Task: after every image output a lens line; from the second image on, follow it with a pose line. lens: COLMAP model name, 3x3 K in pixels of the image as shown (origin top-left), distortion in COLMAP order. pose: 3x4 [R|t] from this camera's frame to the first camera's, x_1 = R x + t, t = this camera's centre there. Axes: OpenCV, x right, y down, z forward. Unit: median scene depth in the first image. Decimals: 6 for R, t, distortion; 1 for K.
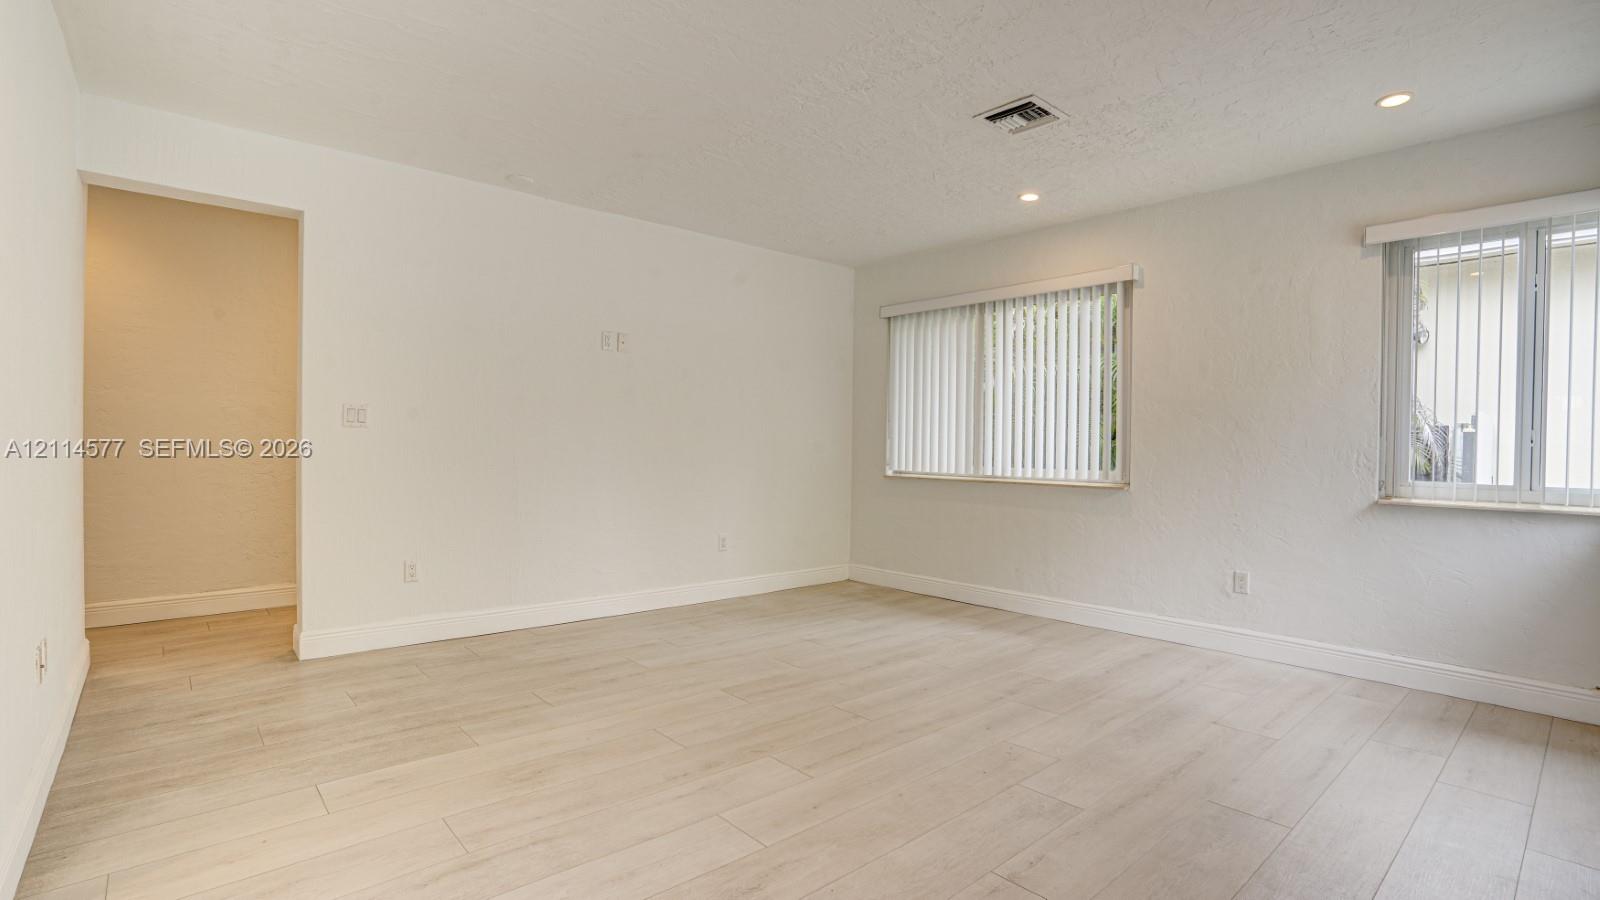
lens RADIAL K [[748.3, 0, 816.8], [0, 748.3, 459.5], [0, 0, 1]] dist [-0.050000, 0.017630]
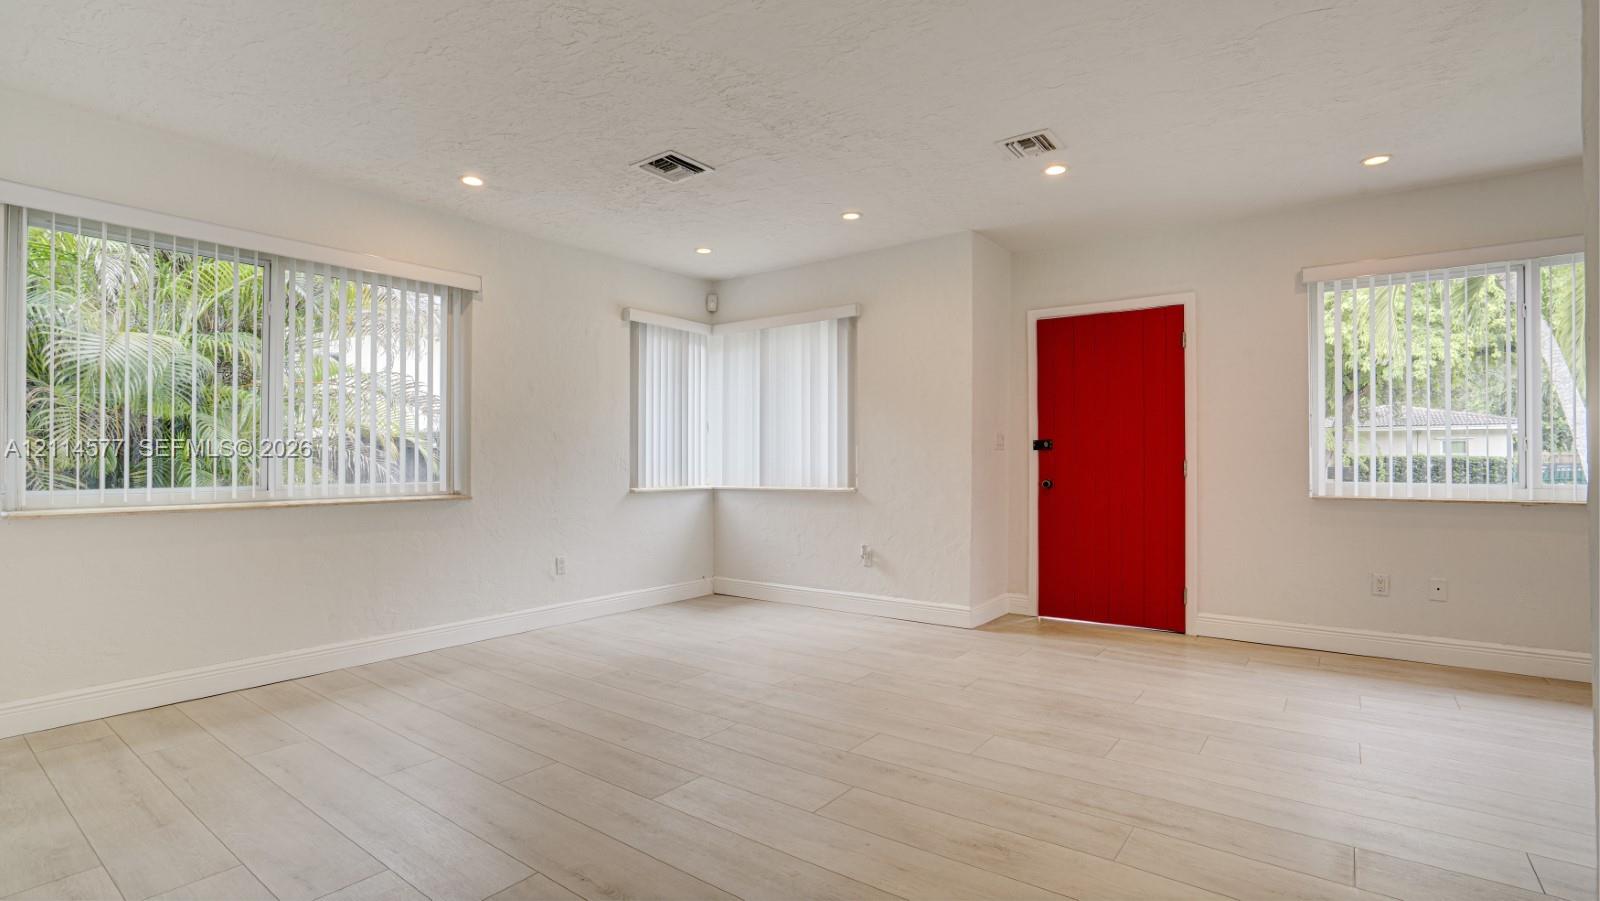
lens RADIAL K [[748.3, 0, 805.5], [0, 748.3, 457.5], [0, 0, 1]] dist [-0.050000, 0.017630]
pose [[-0.194509, -0.008485, 0.980864, -0.814166], [0.016778, 0.999788, 0.011976, -0.024676], [-0.980757, 0.018786, -0.194326, 0.941383]]
